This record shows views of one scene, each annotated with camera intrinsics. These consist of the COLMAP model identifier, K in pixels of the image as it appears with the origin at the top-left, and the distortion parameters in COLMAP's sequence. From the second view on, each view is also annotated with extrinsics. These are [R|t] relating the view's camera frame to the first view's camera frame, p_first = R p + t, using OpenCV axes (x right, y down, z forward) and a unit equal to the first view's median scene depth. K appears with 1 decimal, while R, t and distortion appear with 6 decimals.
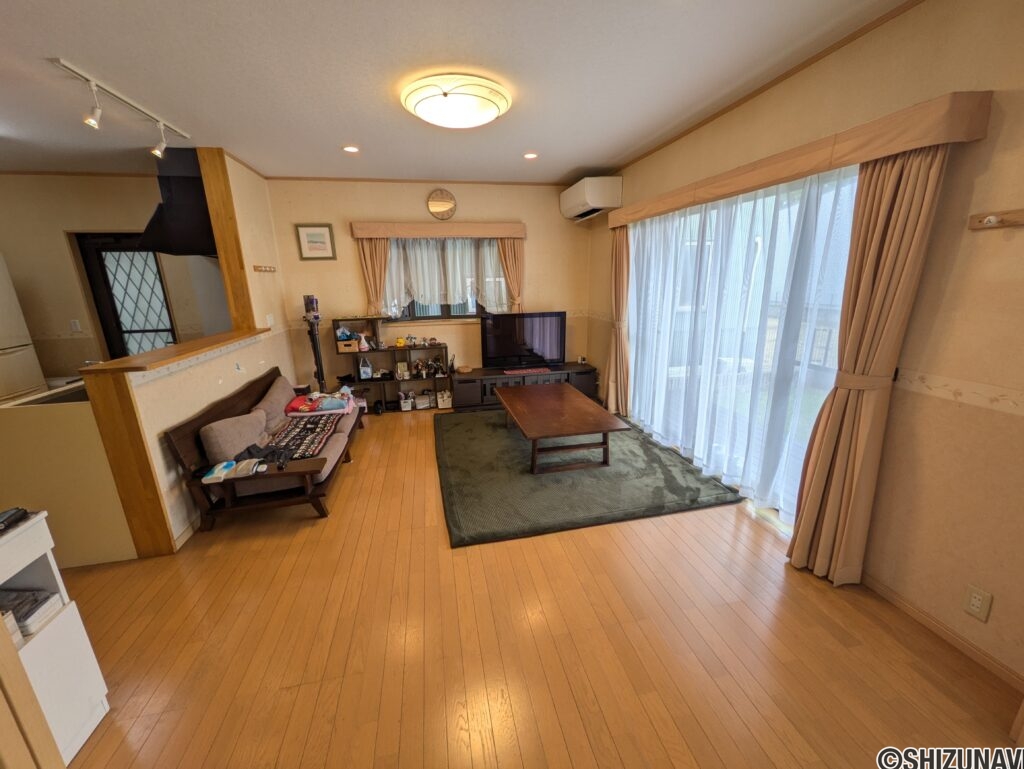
lens RADIAL K [[402.5, 0, 511.1], [0, 402.5, 385.5], [0, 0, 1]] dist [-0.000278, 0.000274]
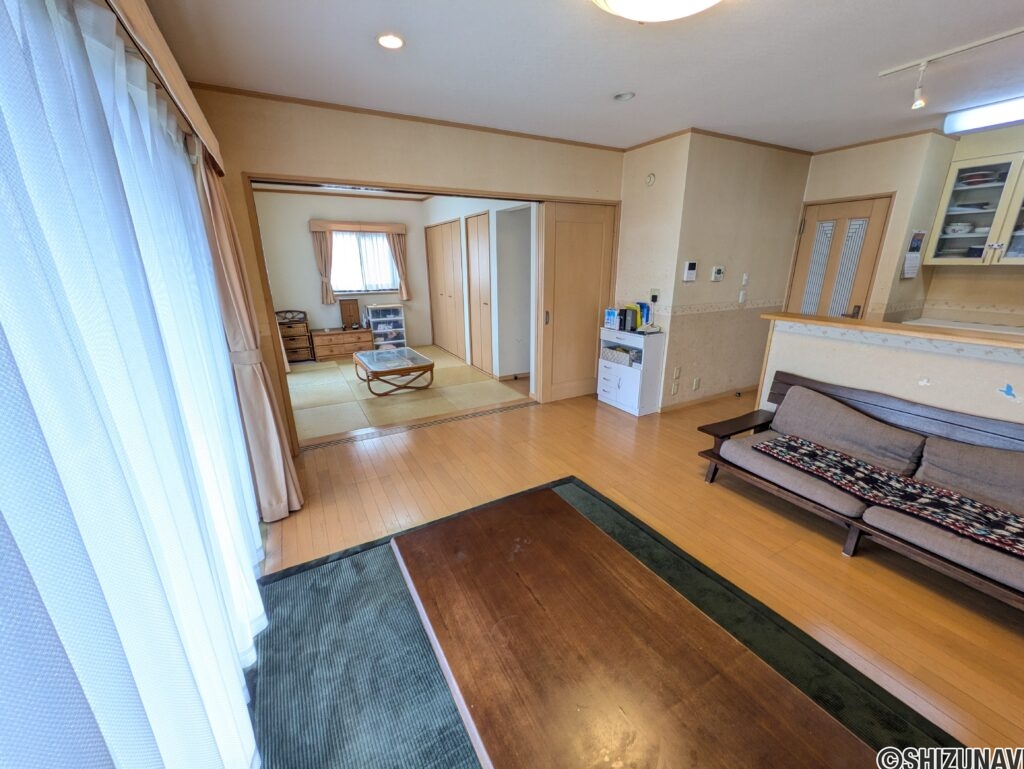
lens RADIAL K [[402.5, 0, 511.1], [0, 402.5, 385.5], [0, 0, 1]] dist [-0.000278, 0.000274]
pose [[-0.954827, 0.116534, -0.273360, 0.182543], [-0.048604, 0.846268, 0.530535, -0.261086], [0.293161, 0.519856, -0.802375, 0.946265]]
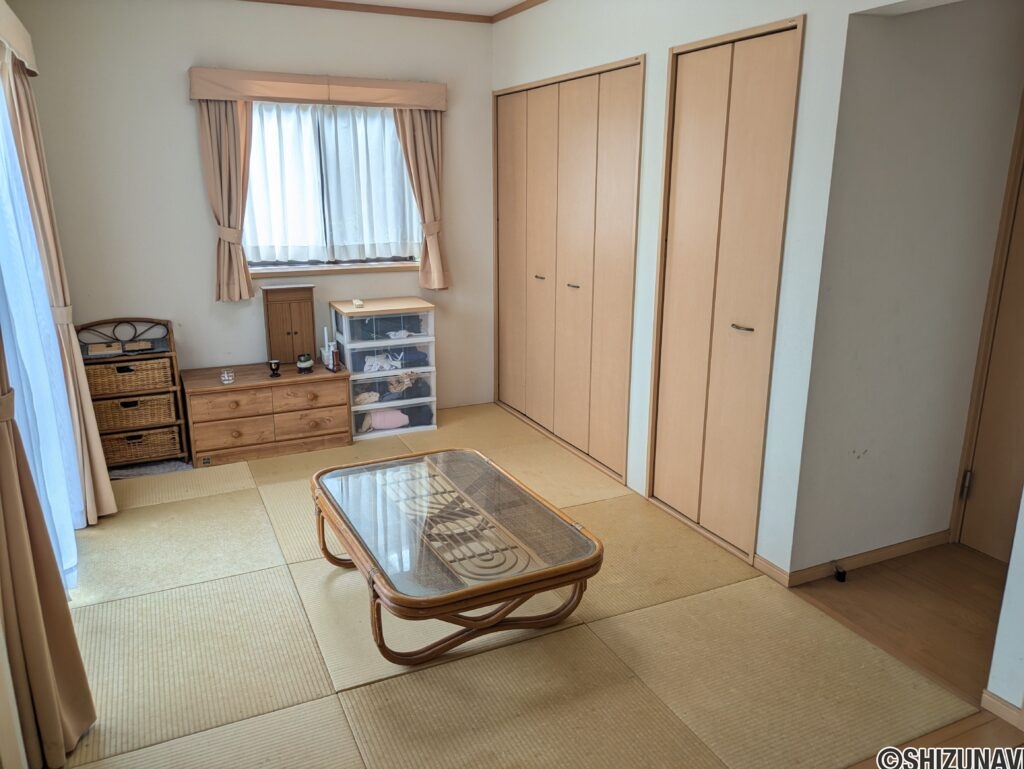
lens RADIAL K [[761.1, 0, 516.2], [0, 761.1, 379.8], [0, 0, 1]] dist [0.056444, -0.053803]
pose [[-0.969247, 0.081749, -0.232116, 0.267912], [-0.045359, 0.867706, 0.495004, -0.122910], [0.241874, 0.490309, -0.837313, 0.383969]]
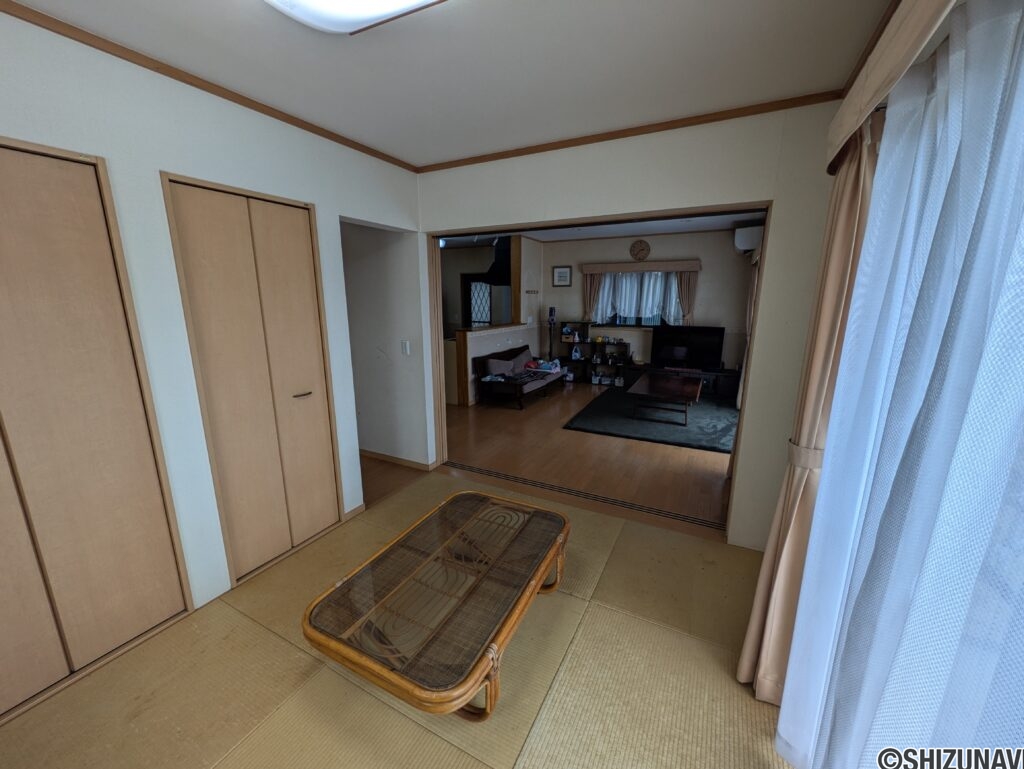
lens RADIAL K [[402.5, 0, 511.1], [0, 402.5, 385.5], [0, 0, 1]] dist [-0.000278, 0.000274]
pose [[0.775675, 0.156921, -0.611313, 0.462124], [-0.178813, 0.983550, 0.025582, 0.093080], [0.605272, 0.089468, 0.790975, -0.437080]]
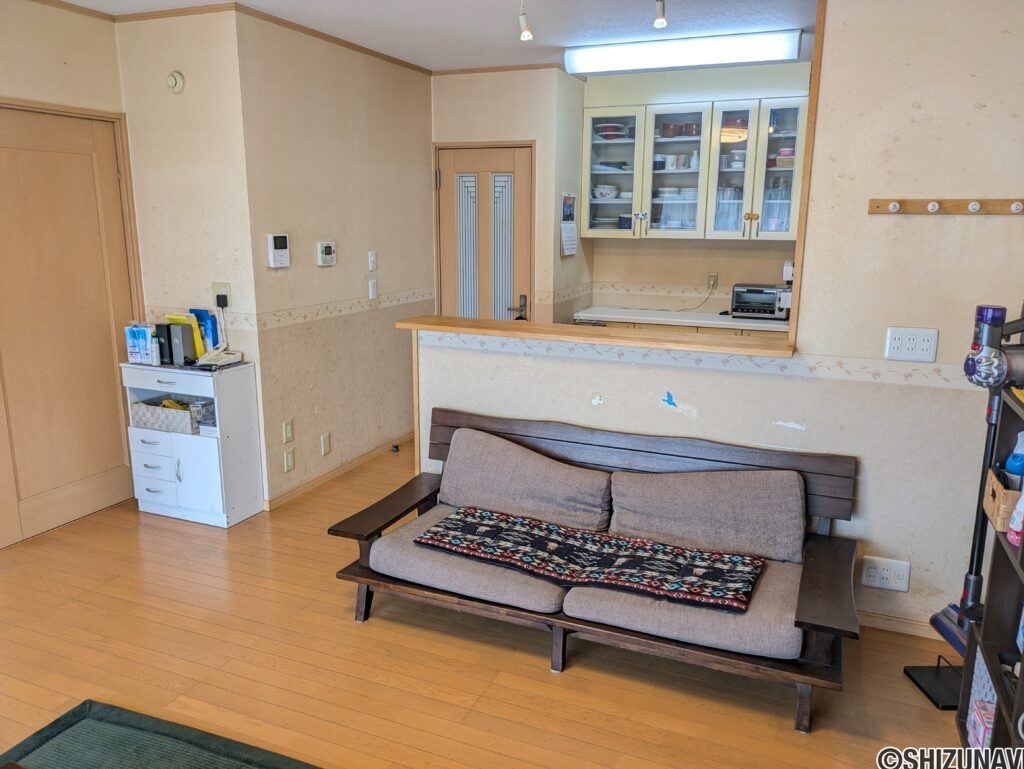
lens RADIAL K [[761.1, 0, 516.2], [0, 761.1, 379.8], [0, 0, 1]] dist [0.056444, -0.053803]
pose [[-0.564293, 0.192135, -0.802906, 0.160322], [-0.210878, 0.906734, 0.365190, -0.285450], [0.798188, 0.375389, -0.471147, 0.960250]]
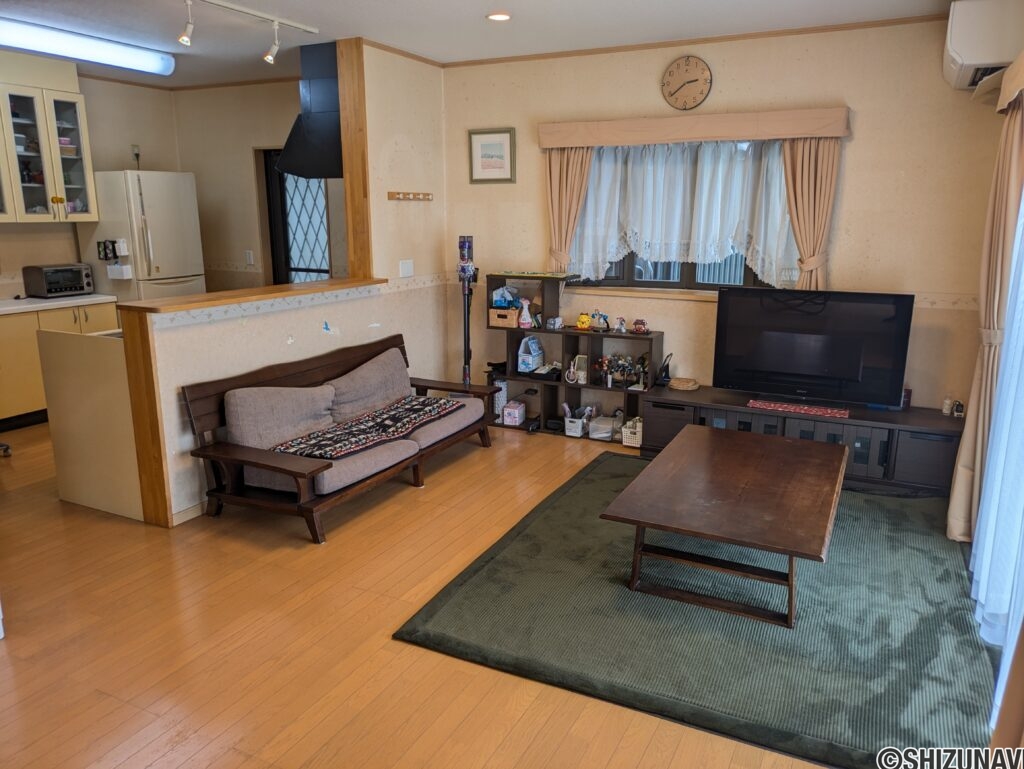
lens RADIAL K [[761.1, 0, 516.2], [0, 761.1, 379.8], [0, 0, 1]] dist [0.056444, -0.053803]
pose [[0.785006, 0.159389, -0.598632, 0.352566], [-0.179660, 0.983379, 0.026237, -0.036126], [0.592864, 0.086954, 0.800594, 0.053406]]
